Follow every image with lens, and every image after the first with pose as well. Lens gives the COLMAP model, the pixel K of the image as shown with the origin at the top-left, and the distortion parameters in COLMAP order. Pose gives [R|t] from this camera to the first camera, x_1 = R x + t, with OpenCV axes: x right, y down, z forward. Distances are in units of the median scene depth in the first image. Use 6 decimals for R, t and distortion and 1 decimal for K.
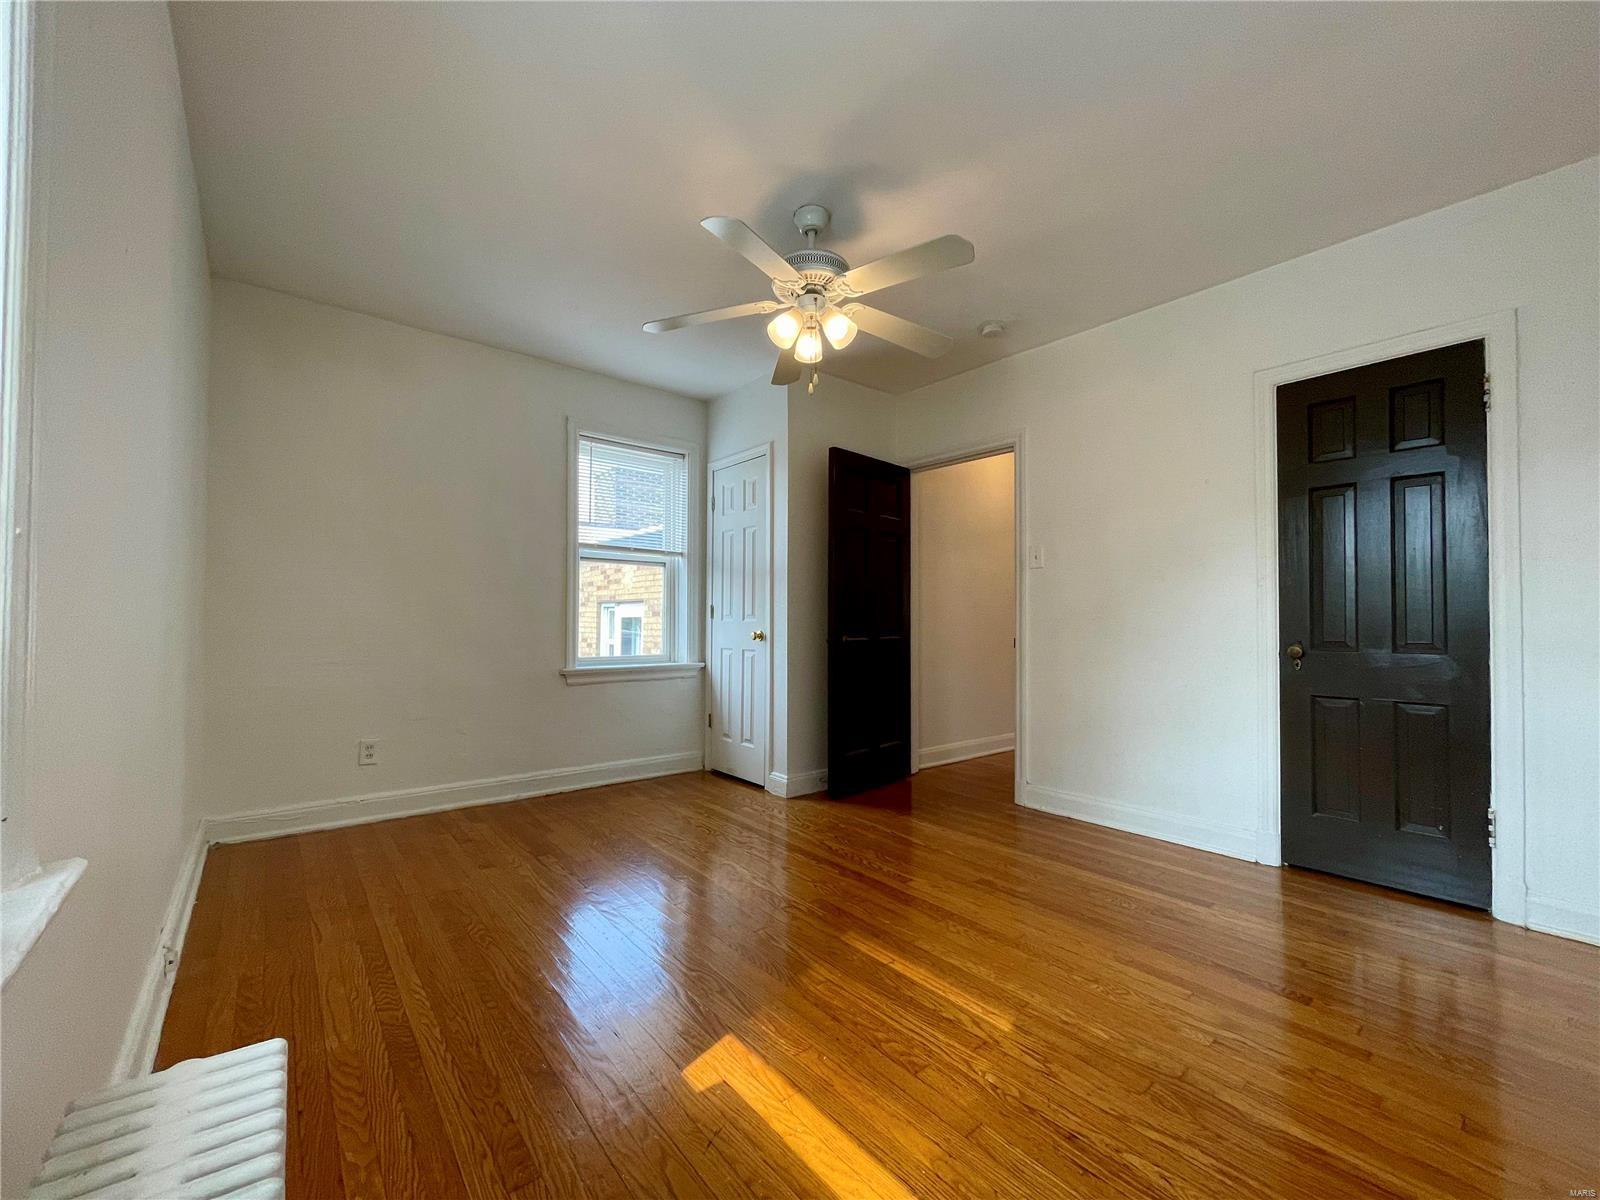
lens RADIAL K [[650.4, 0, 792.9], [0, 650.4, 608.3], [0, 0, 1]] dist [-0.000847, -0.000606]
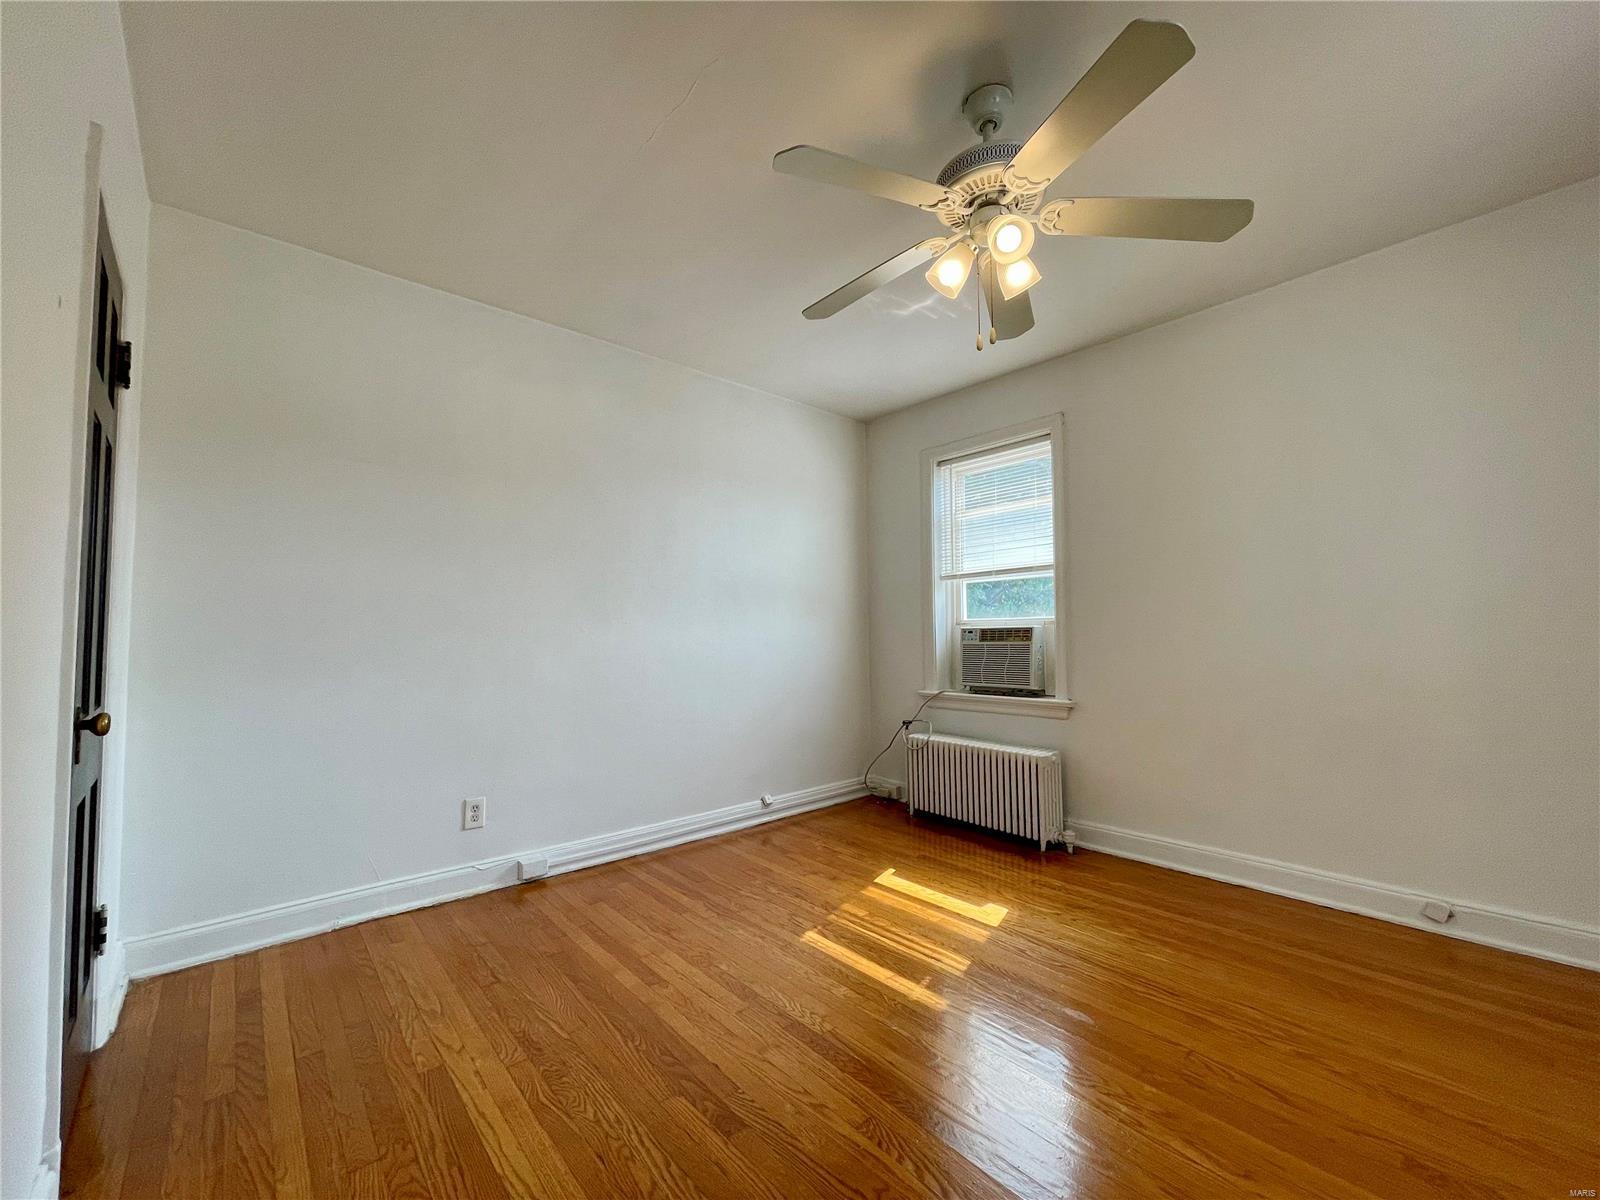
lens RADIAL K [[650.4, 0, 792.9], [0, 650.4, 608.3], [0, 0, 1]] dist [-0.000847, -0.000606]
pose [[-0.999703, 0.004015, -0.024041, 0.218588], [0.005309, 0.998527, -0.054003, 0.002120], [0.023789, -0.054115, -0.998251, 1.386629]]
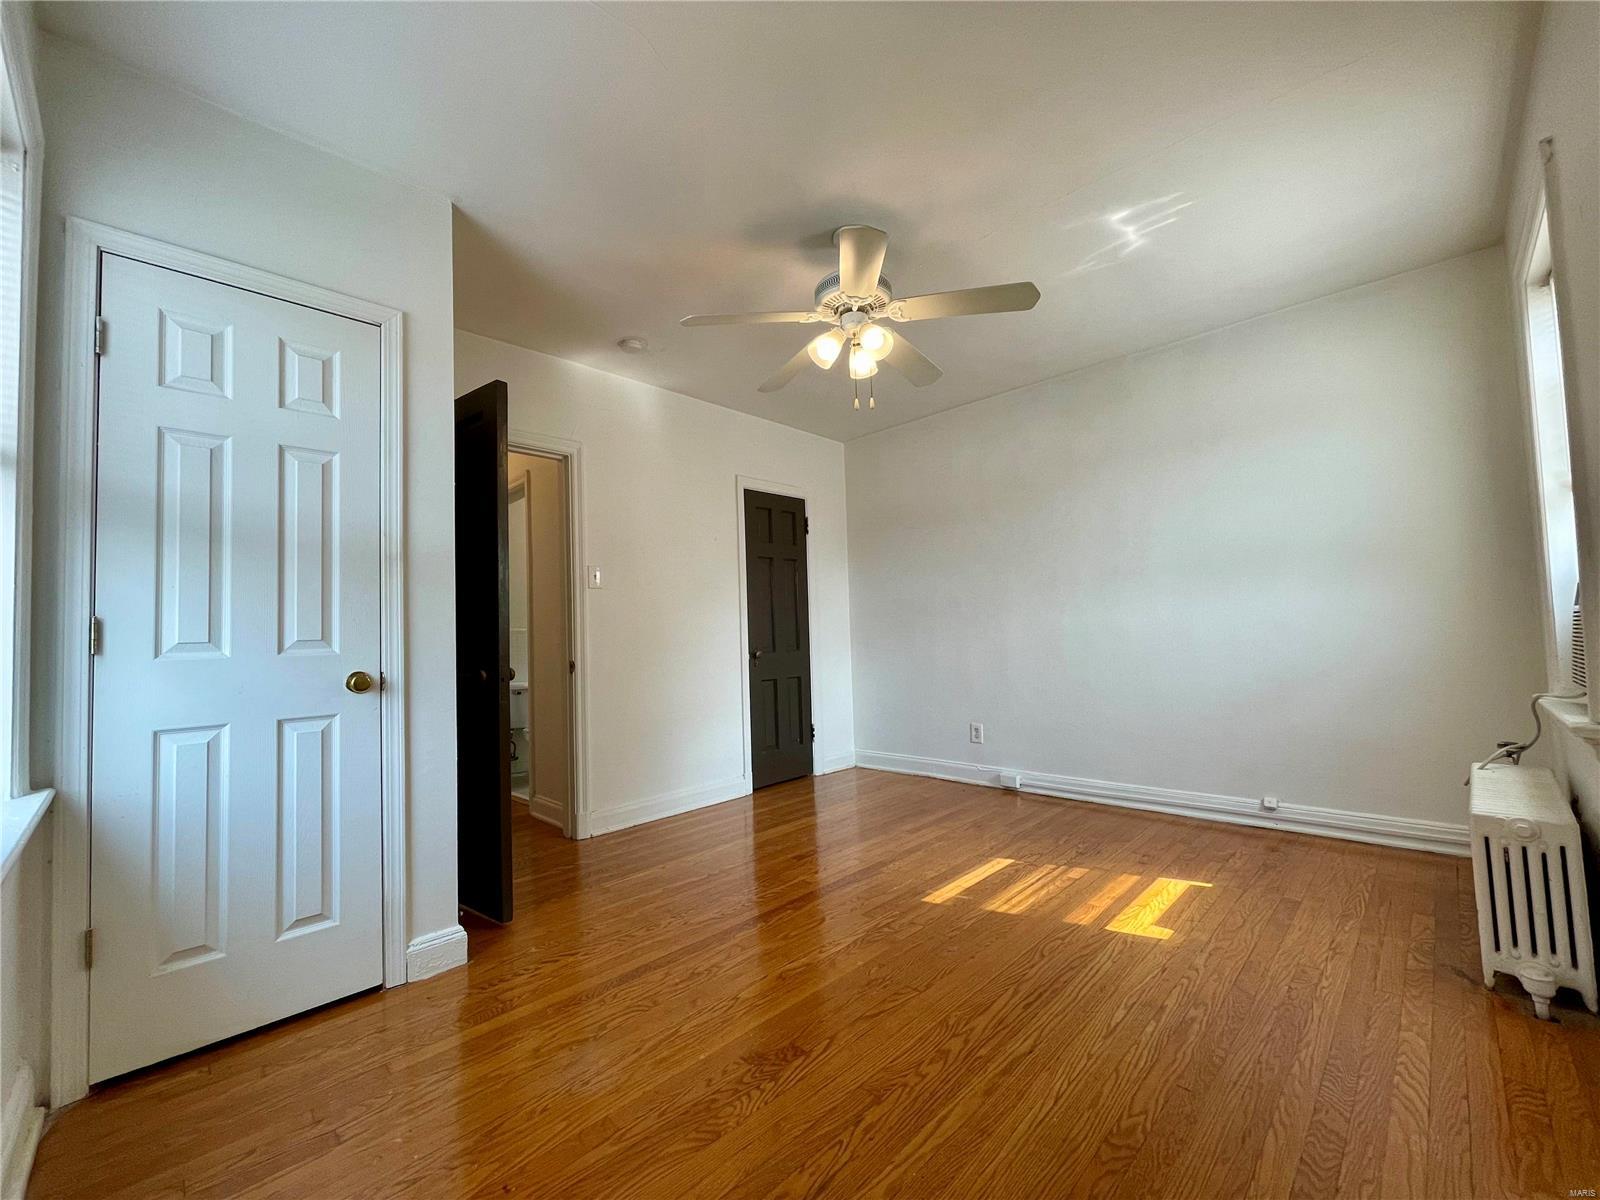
lens RADIAL K [[648.1, 0, 791.8], [0, 648.1, 604.8], [0, 0, 1]] dist [-0.002295, -0.000213]
pose [[-0.104516, 0.048410, 0.993344, -0.774847], [0.015259, 0.998775, -0.047069, 0.017297], [-0.994406, 0.010238, -0.105127, 0.986612]]
